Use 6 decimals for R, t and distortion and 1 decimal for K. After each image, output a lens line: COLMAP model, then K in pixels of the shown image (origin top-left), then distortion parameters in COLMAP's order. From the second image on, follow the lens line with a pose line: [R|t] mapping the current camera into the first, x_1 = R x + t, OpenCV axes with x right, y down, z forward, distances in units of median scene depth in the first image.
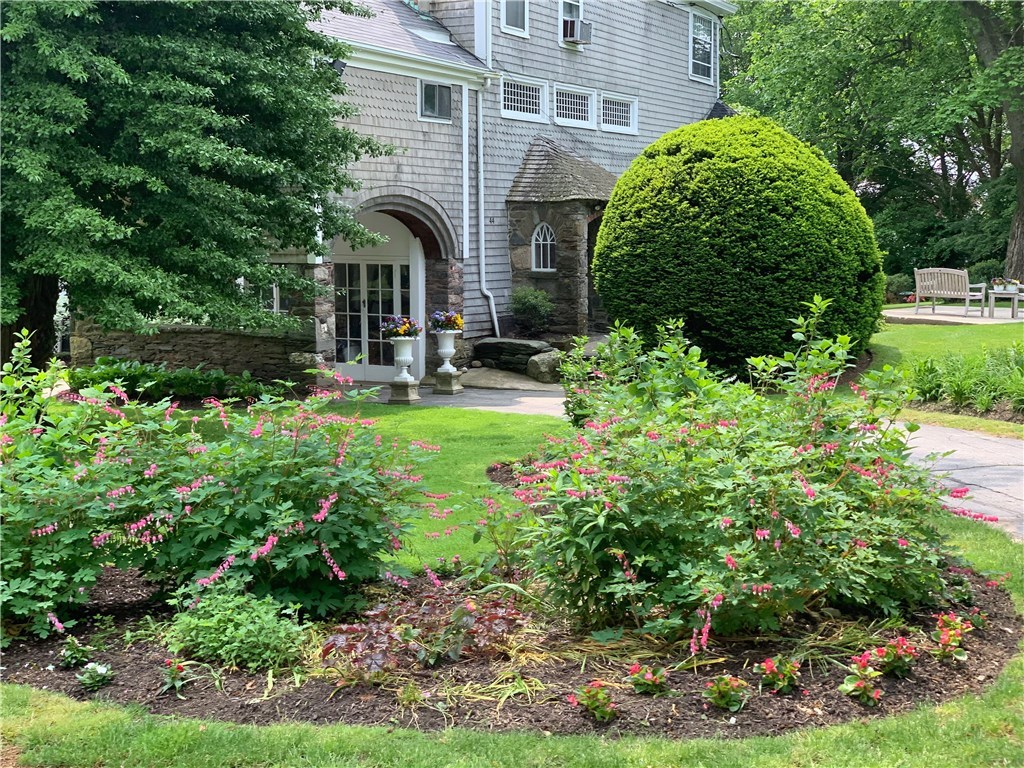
lens RADIAL K [[1550.6, 0, 511.7], [0, 1550.6, 383.2], [0, 0, 1]] dist [-0.110070, 0.000000]
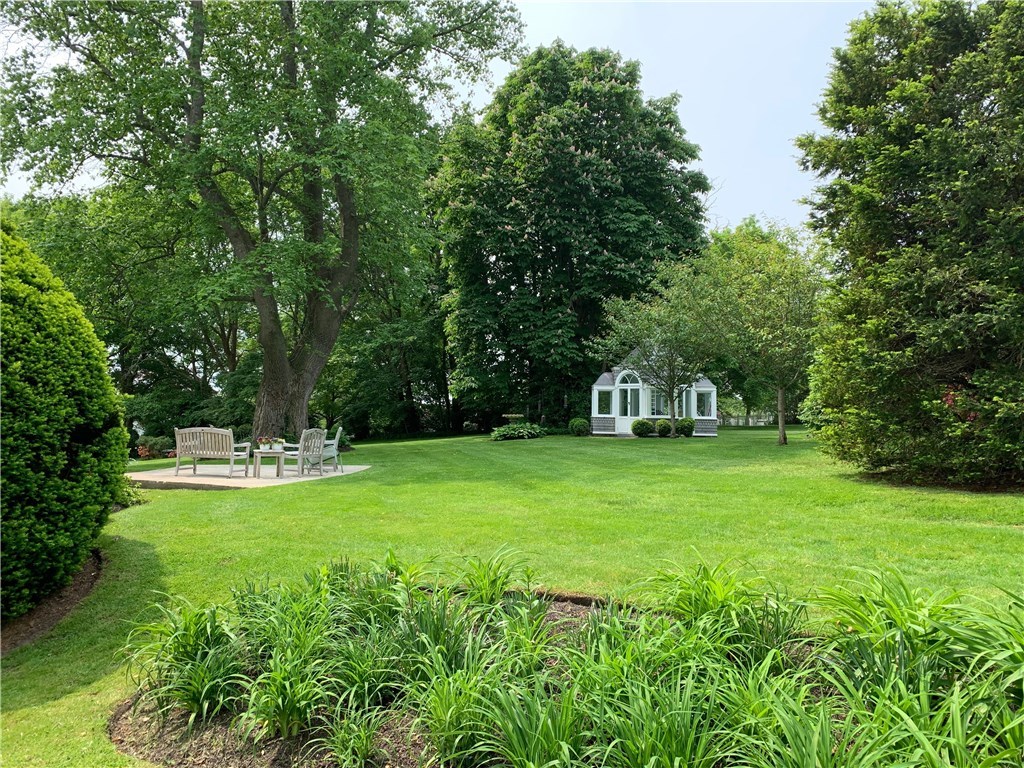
lens RADIAL K [[765.1, 0, 509.9], [0, 765.1, 378.2], [0, 0, 1]] dist [-0.005748, -0.001365]
pose [[0.784446, 0.044399, 0.618605, 0.172703], [0.047039, 0.990302, -0.130726, -0.044281], [-0.618410, 0.131646, 0.774750, 0.664911]]
